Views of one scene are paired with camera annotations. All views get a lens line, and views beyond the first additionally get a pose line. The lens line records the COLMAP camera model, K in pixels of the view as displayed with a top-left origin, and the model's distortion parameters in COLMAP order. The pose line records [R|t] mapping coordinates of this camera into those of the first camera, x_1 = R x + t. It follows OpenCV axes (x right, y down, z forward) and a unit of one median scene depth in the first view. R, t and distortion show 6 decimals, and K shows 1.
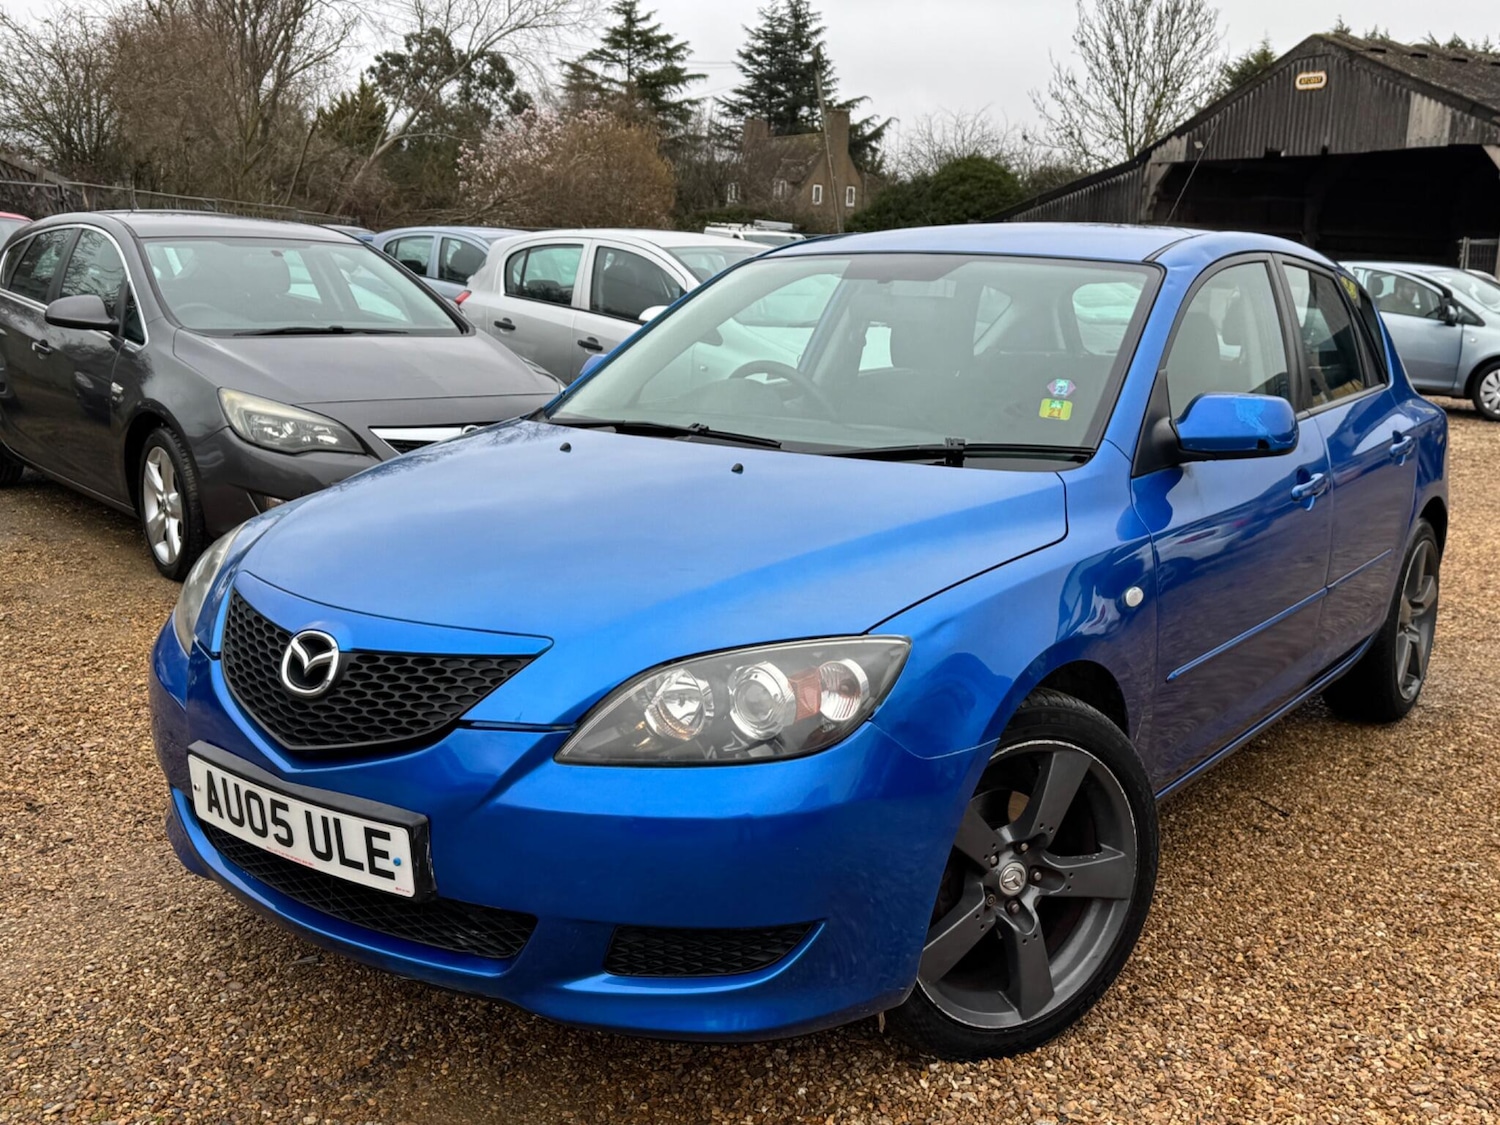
lens RADIAL K [[1354.3, 0, 746.7], [0, 1354.3, 581.0], [0, 0, 1]] dist [0.137425, -0.216607]
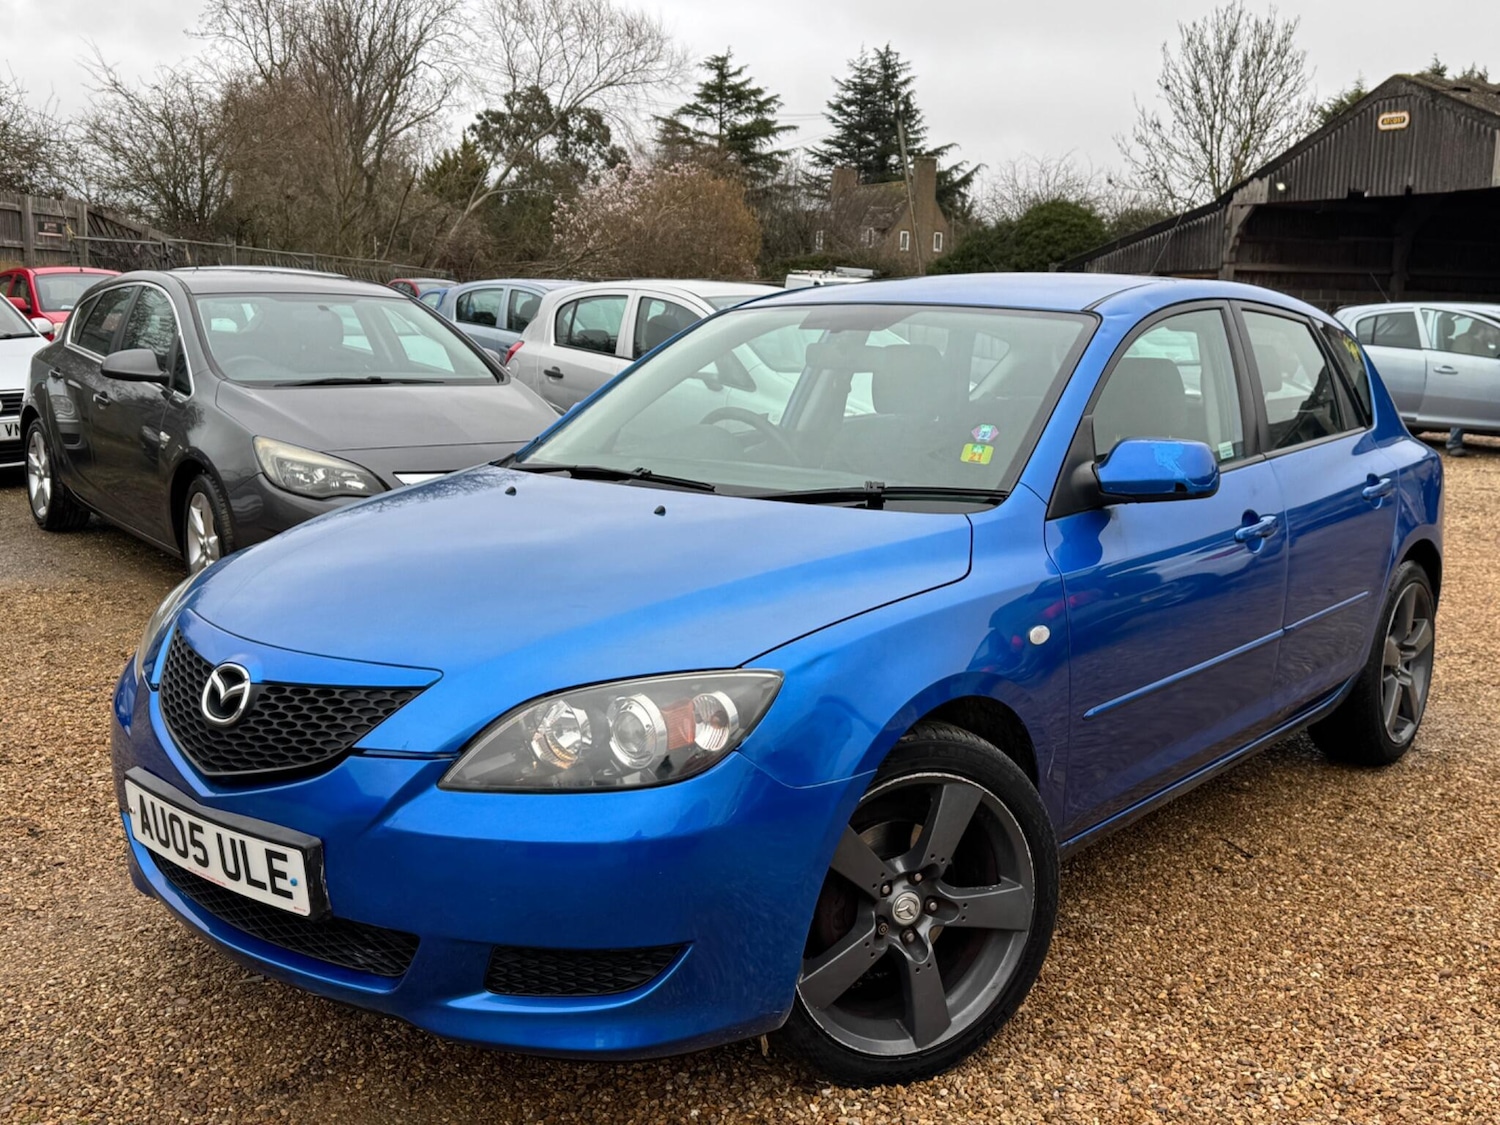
lens RADIAL K [[1349.2, 0, 748.8], [0, 1349.2, 579.2], [0, 0, 1]] dist [0.147712, -0.245947]
pose [[0.998103, 0.001314, -0.061550, 0.120384], [-0.003347, 0.999452, -0.032939, 0.003694], [0.061473, 0.033082, 0.997560, -0.032462]]
